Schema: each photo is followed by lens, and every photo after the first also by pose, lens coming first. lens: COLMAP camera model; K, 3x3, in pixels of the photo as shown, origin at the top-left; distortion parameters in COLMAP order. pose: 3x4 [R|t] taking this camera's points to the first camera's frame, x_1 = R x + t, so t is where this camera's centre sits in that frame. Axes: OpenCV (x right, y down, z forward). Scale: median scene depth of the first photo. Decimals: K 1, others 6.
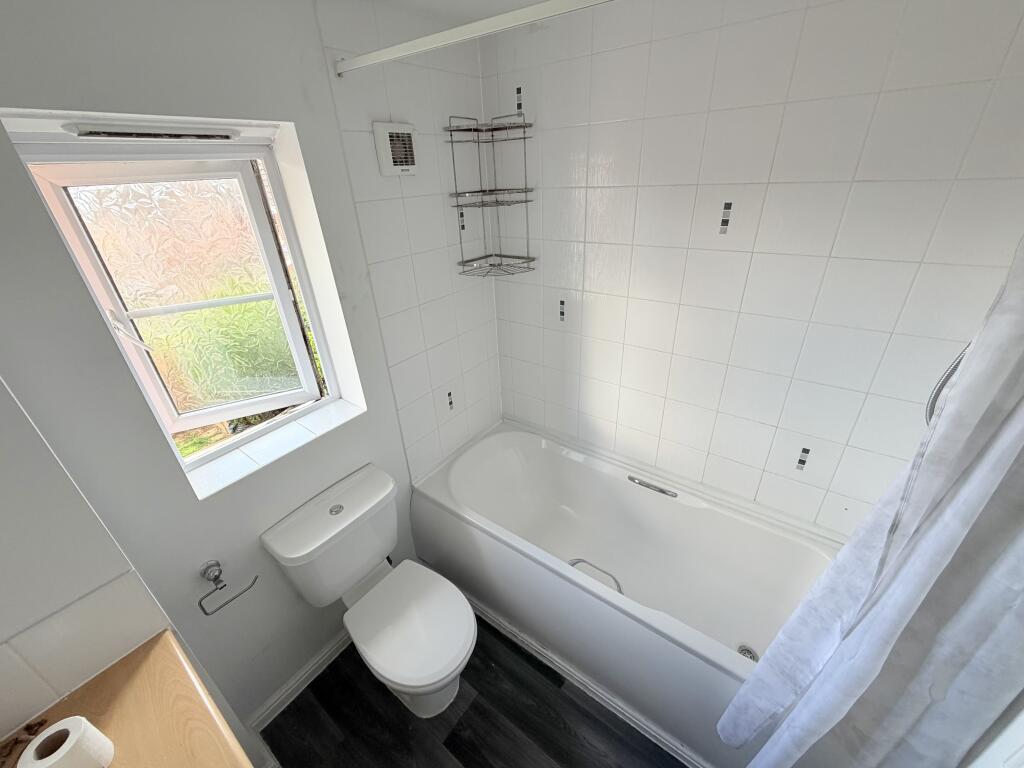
lens RADIAL K [[409.9, 0, 512.6], [0, 409.9, 383.5], [0, 0, 1]] dist [0.002488, 0.000525]
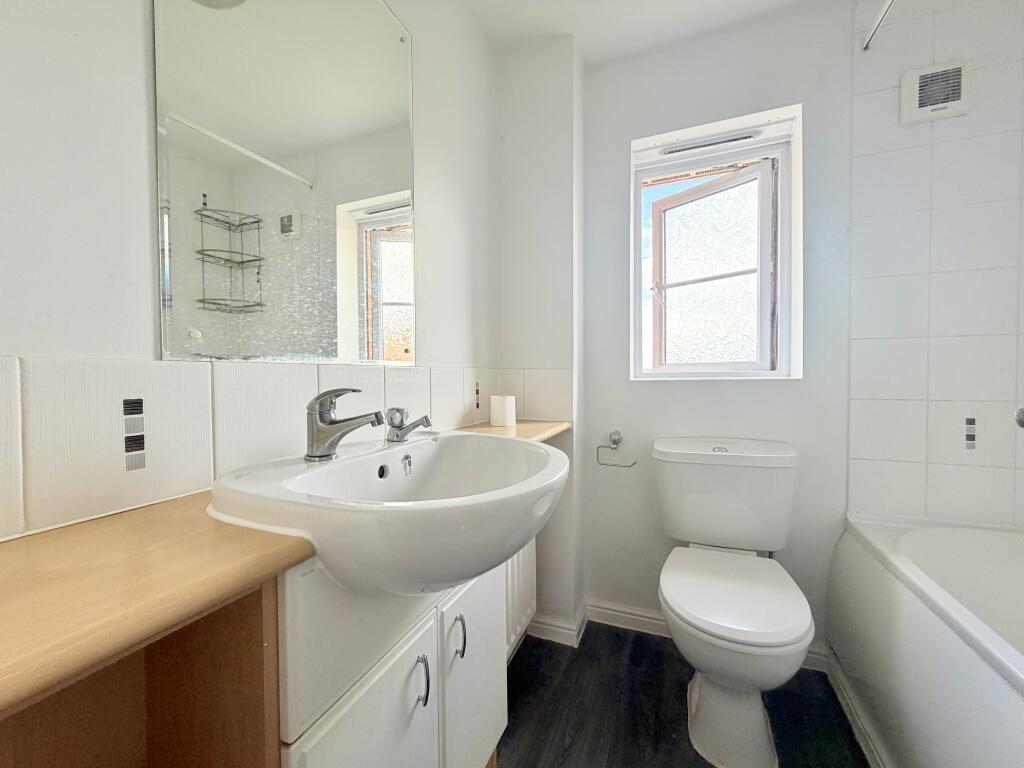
lens RADIAL K [[409.9, 0, 512.1], [0, 409.9, 383.4], [0, 0, 1]] dist [0.002488, 0.000525]
pose [[0.239124, 0.061541, -0.969037, 0.403047], [-0.456410, 0.887991, -0.056232, 0.460086], [0.857035, 0.455725, 0.240428, 0.272312]]
